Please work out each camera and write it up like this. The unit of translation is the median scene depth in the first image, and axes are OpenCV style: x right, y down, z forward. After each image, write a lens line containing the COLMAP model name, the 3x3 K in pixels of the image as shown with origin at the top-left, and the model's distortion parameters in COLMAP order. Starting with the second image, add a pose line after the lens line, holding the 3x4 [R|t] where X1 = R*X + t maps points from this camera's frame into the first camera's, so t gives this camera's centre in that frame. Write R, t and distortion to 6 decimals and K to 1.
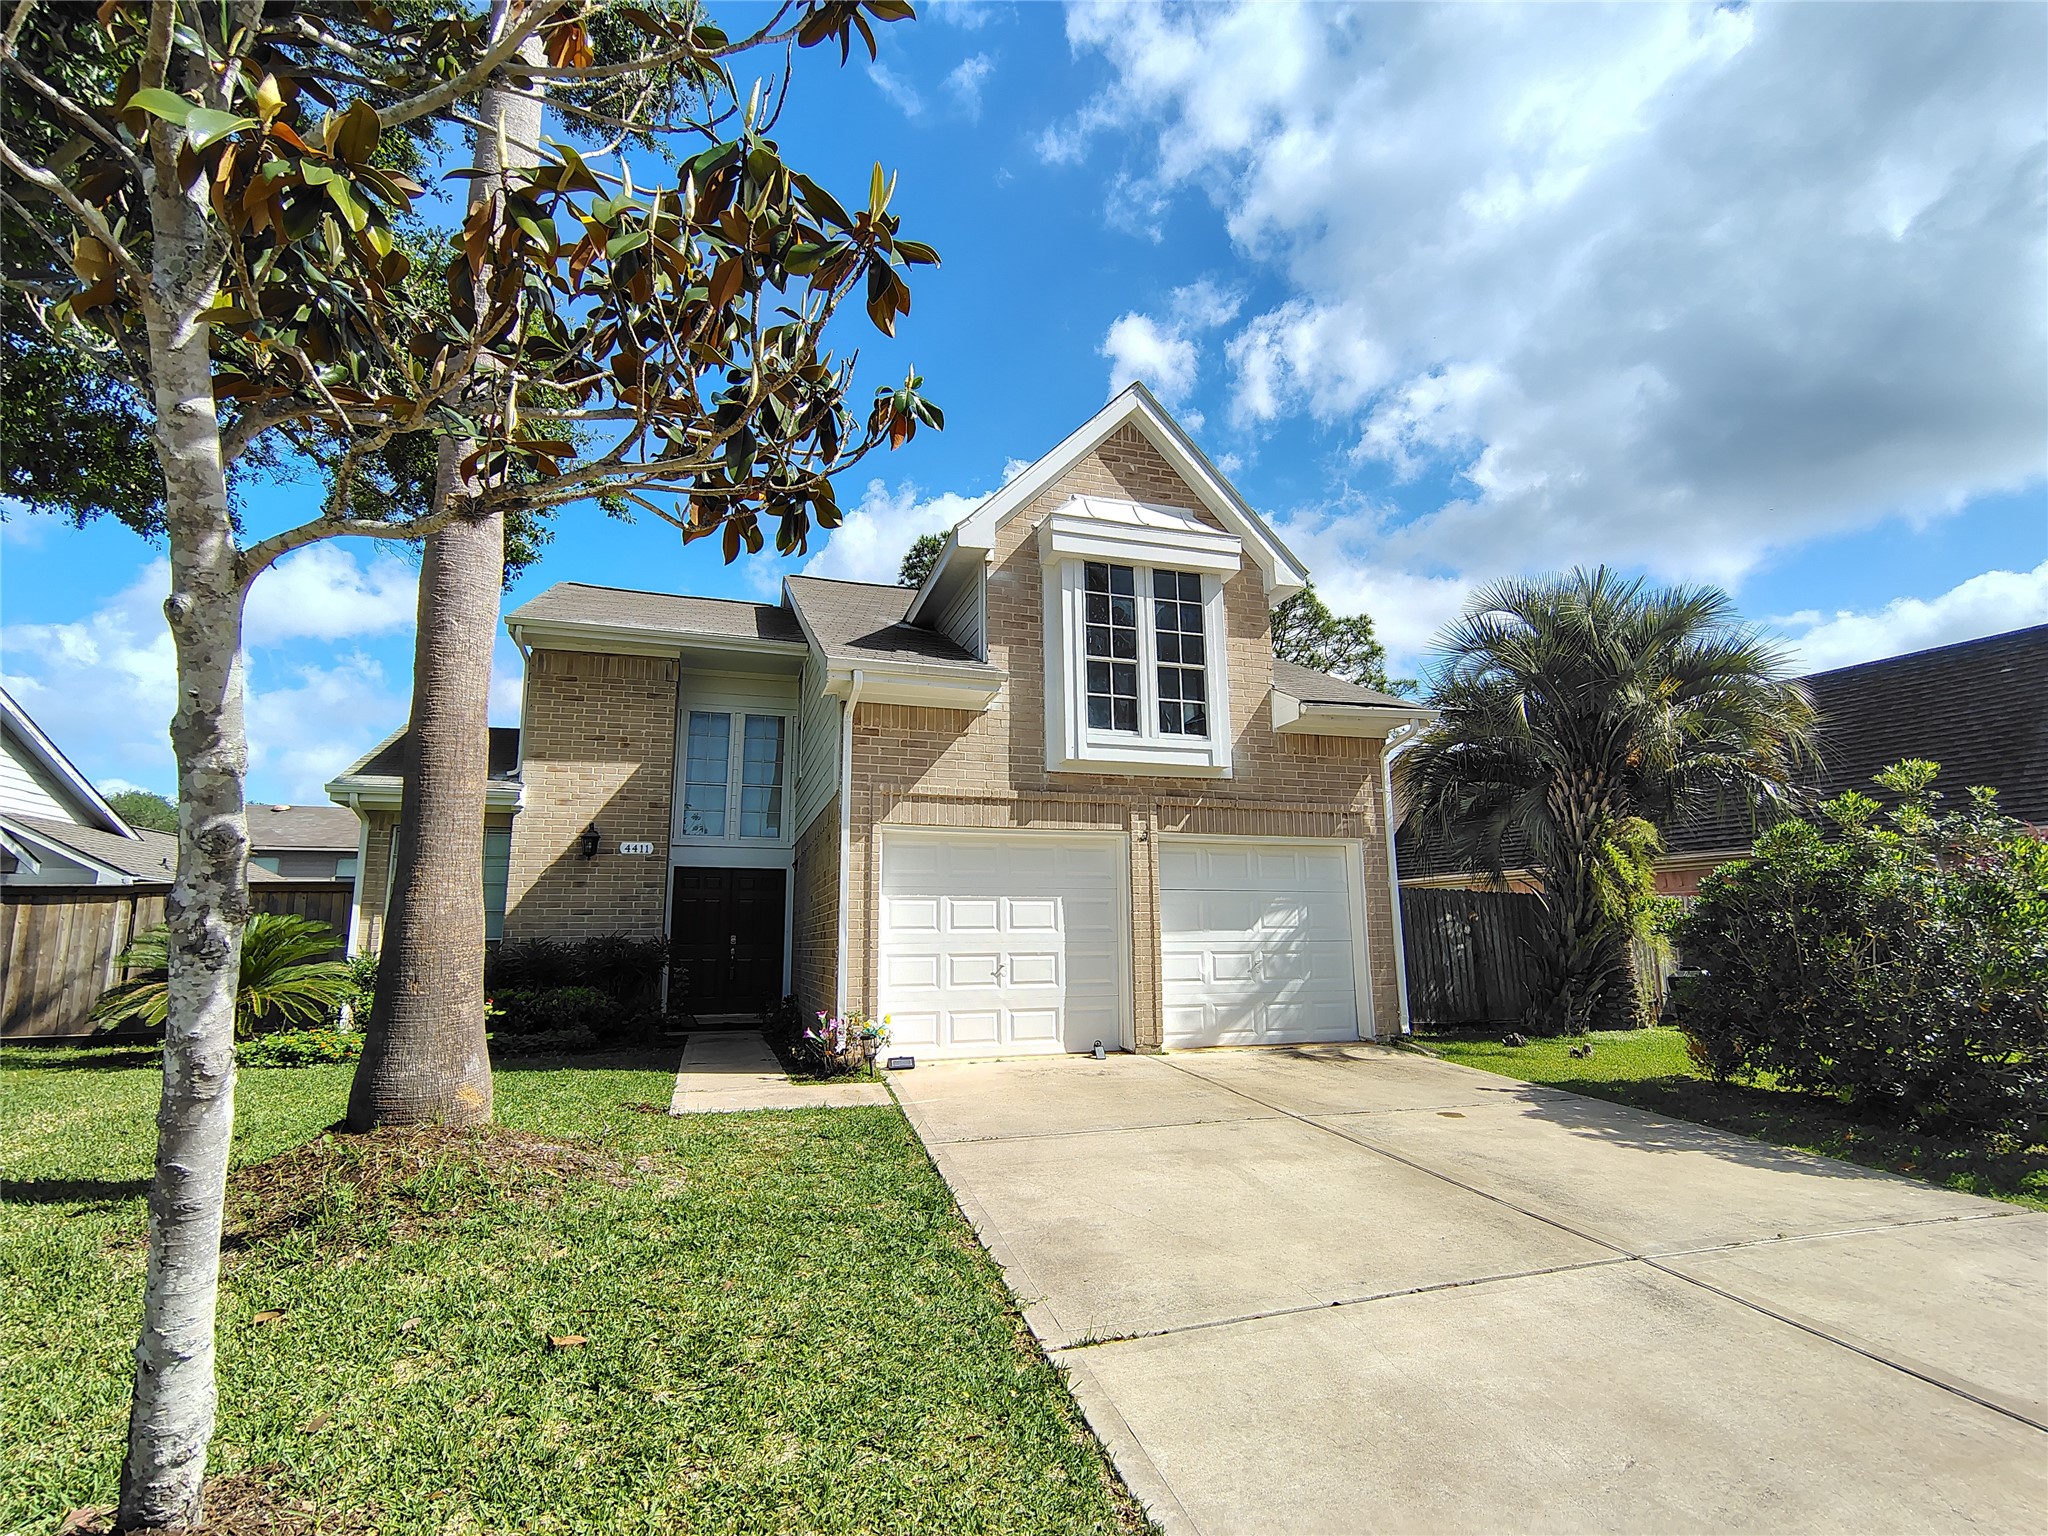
lens RADIAL K [[958.1, 0, 1023.3], [0, 958.1, 766.8], [0, 0, 1]] dist [-0.001411, 0.000613]
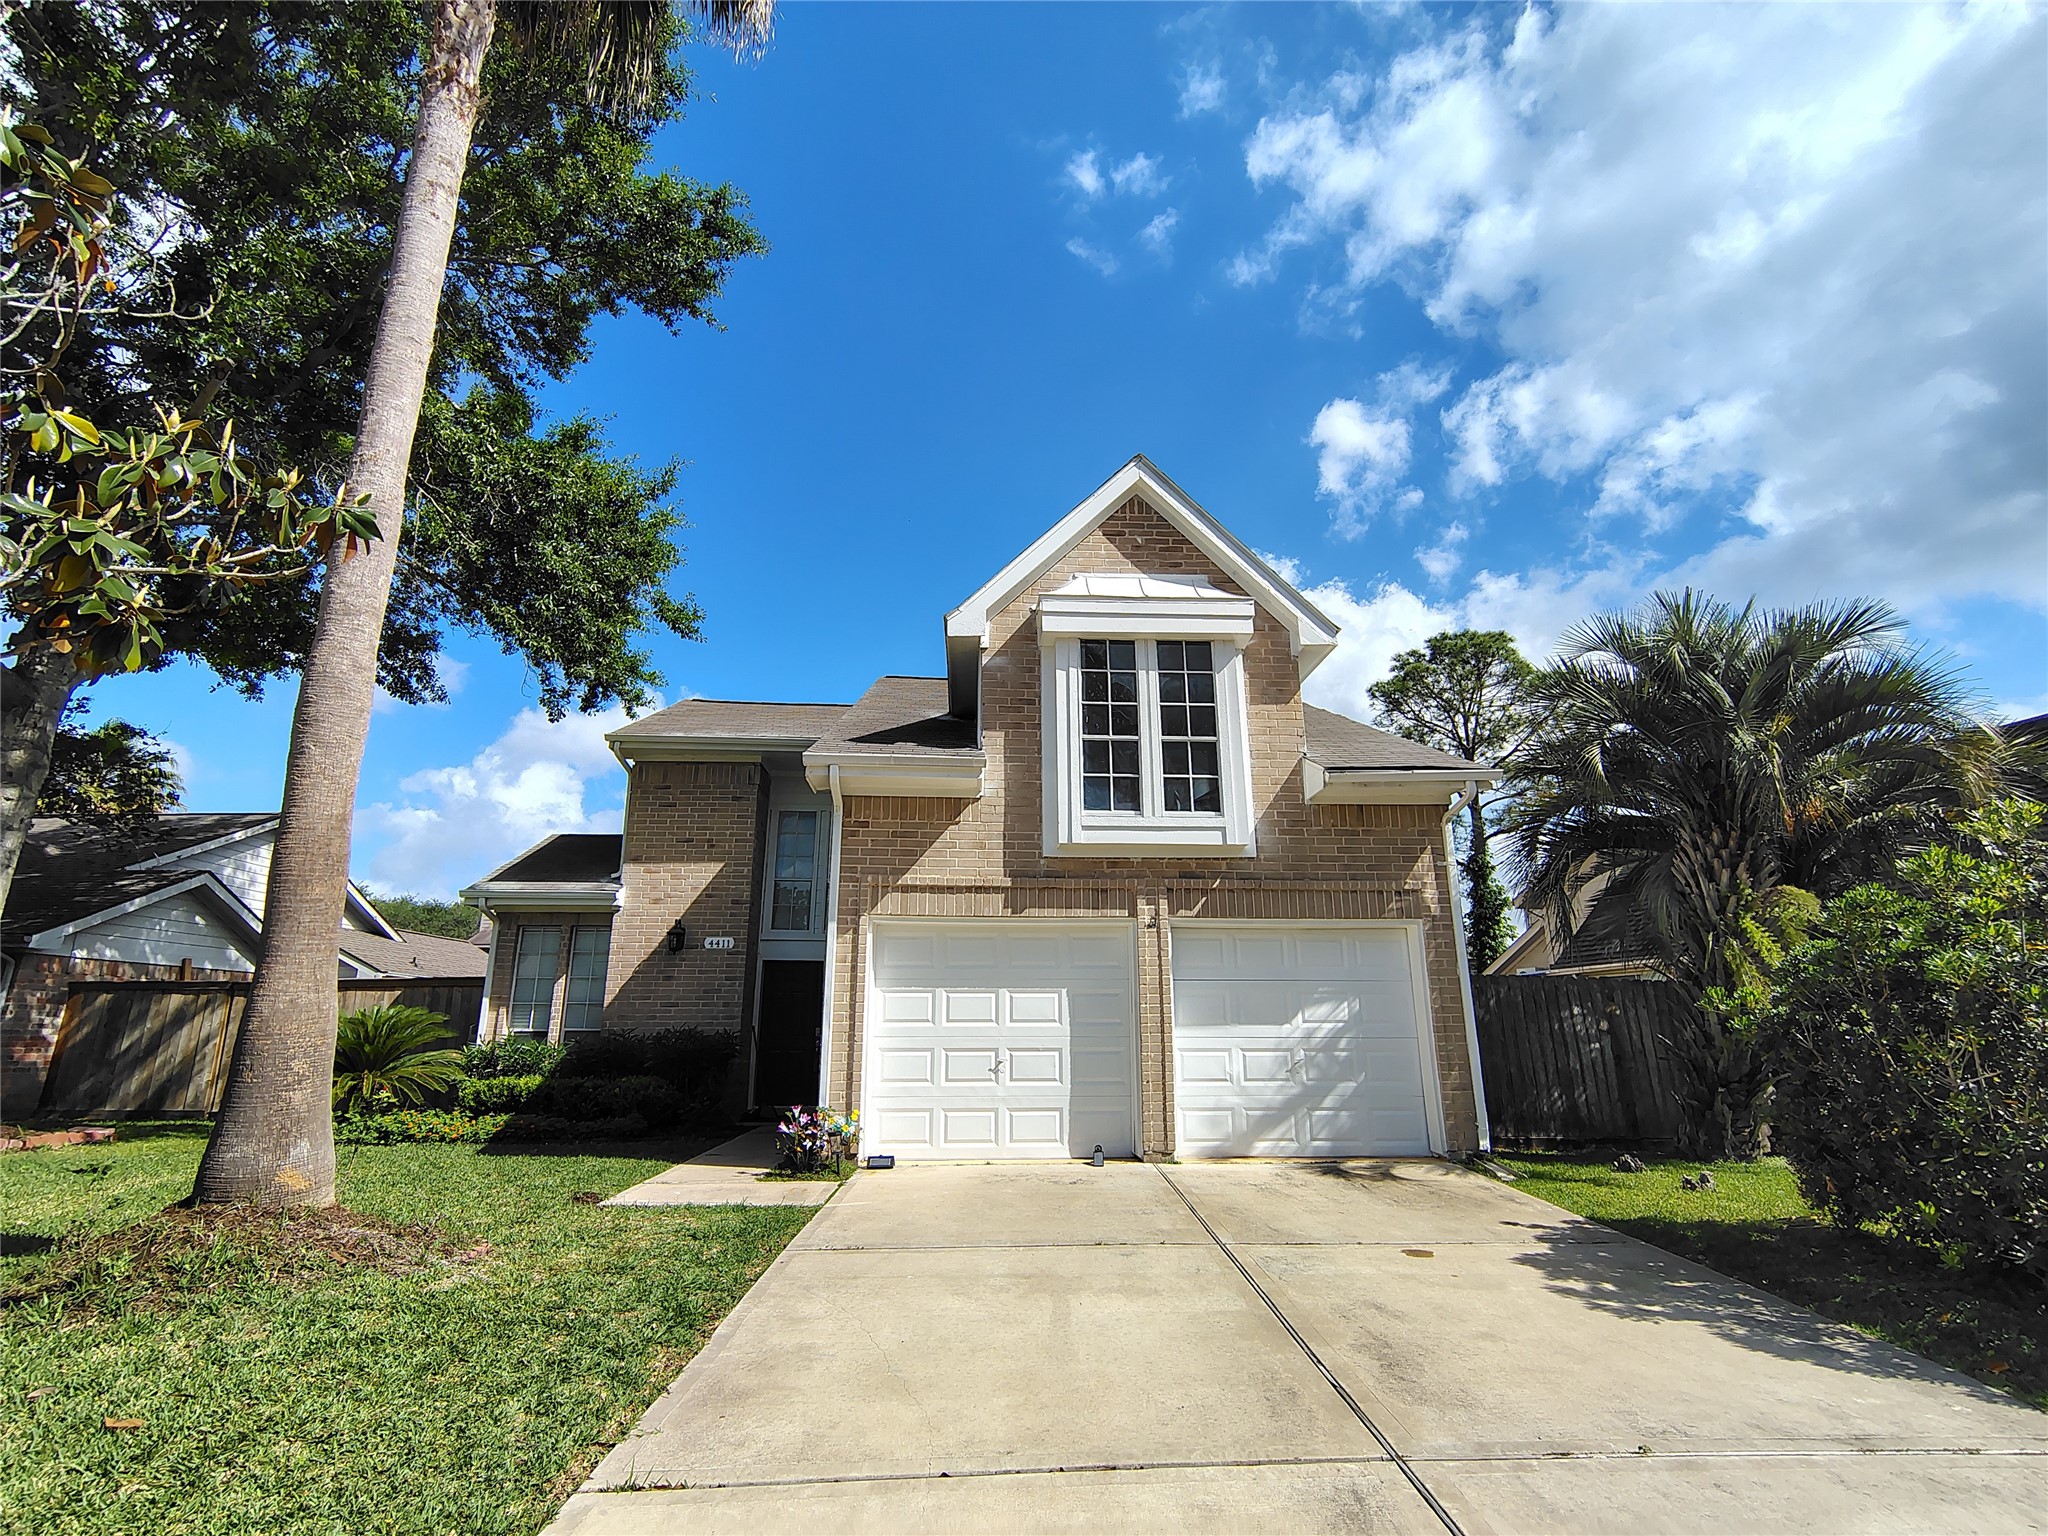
lens RADIAL K [[958.1, 0, 1023.4], [0, 958.1, 773.5], [0, 0, 1]] dist [-0.001411, 0.000613]
pose [[0.969082, -0.057661, -0.239907, 0.233804], [0.037203, 0.995341, -0.088949, 0.006194], [0.243919, 0.077274, 0.966712, 0.052860]]
